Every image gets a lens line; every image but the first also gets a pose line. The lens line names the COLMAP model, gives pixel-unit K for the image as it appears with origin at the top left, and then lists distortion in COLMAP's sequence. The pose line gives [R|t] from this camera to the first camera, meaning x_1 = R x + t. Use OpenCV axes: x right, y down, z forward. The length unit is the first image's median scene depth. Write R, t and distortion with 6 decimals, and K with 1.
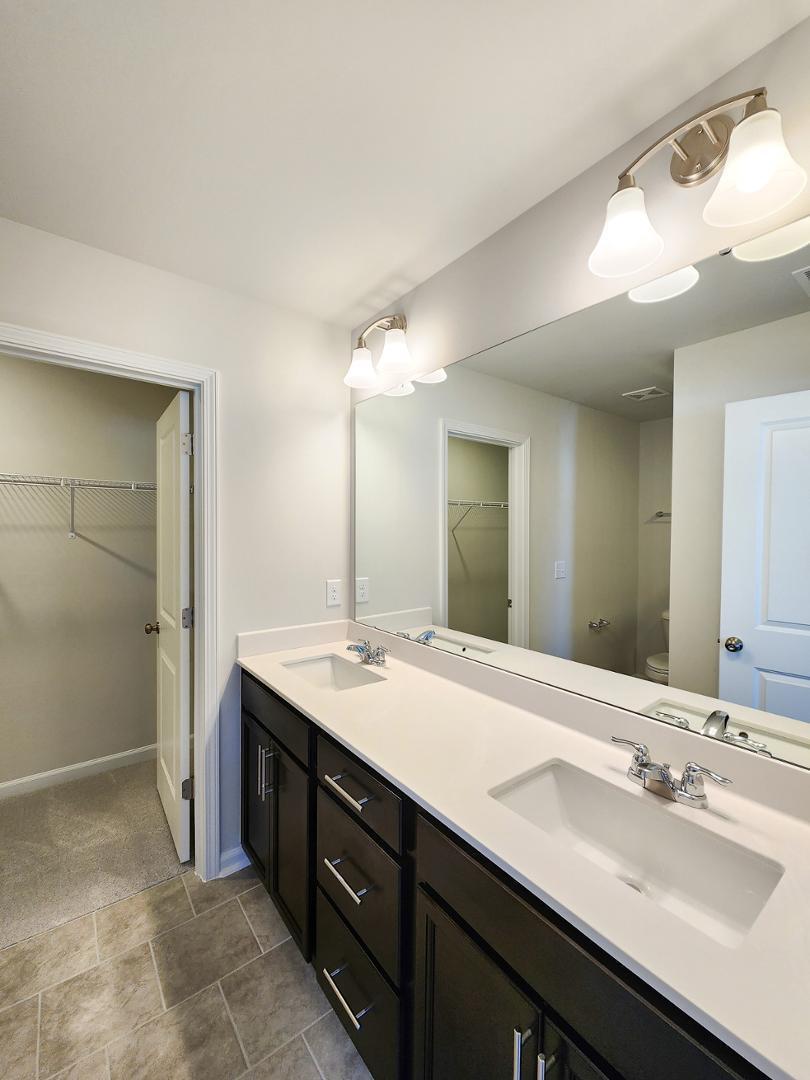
lens RADIAL K [[439.2, 0, 405.0], [0, 439.2, 540.0], [0, 0, 1]] dist [0.004525, -0.004599]
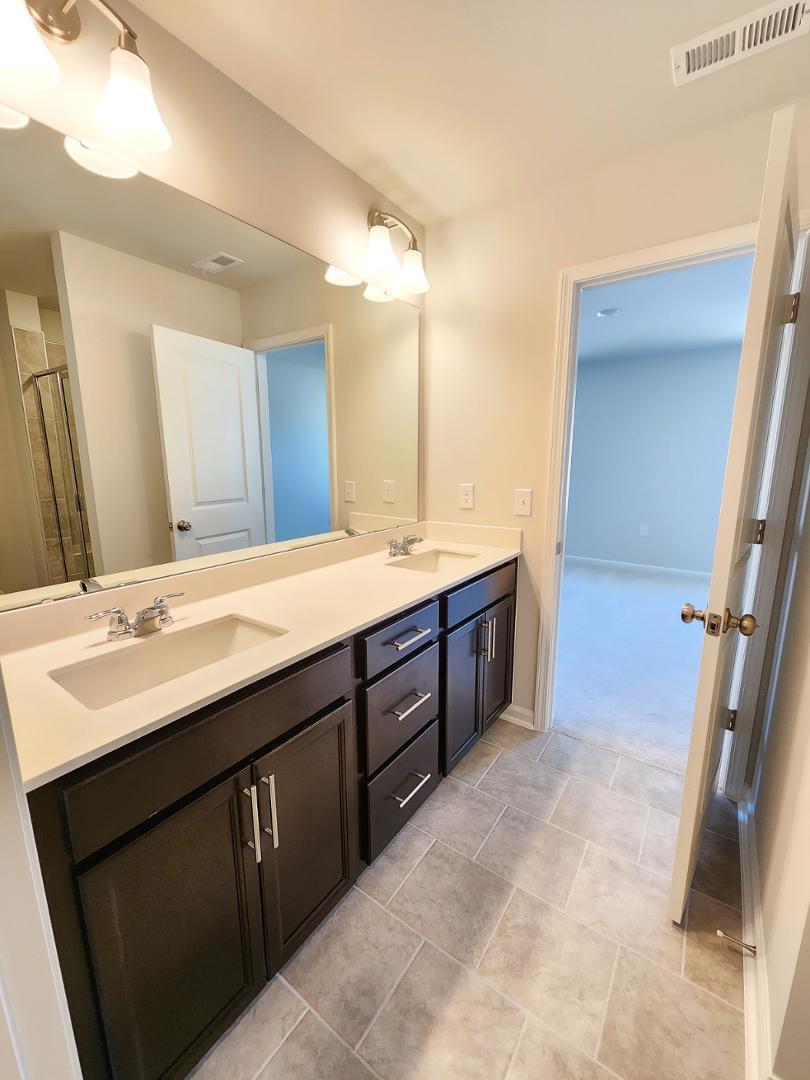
lens RADIAL K [[439.2, 0, 405.0], [0, 439.2, 540.0], [0, 0, 1]] dist [0.004525, -0.004599]
pose [[-0.283997, -0.187422, 0.940329, -0.981906], [0.022282, 0.979155, 0.201890, 0.044306], [-0.958566, 0.078289, -0.273900, 1.069091]]
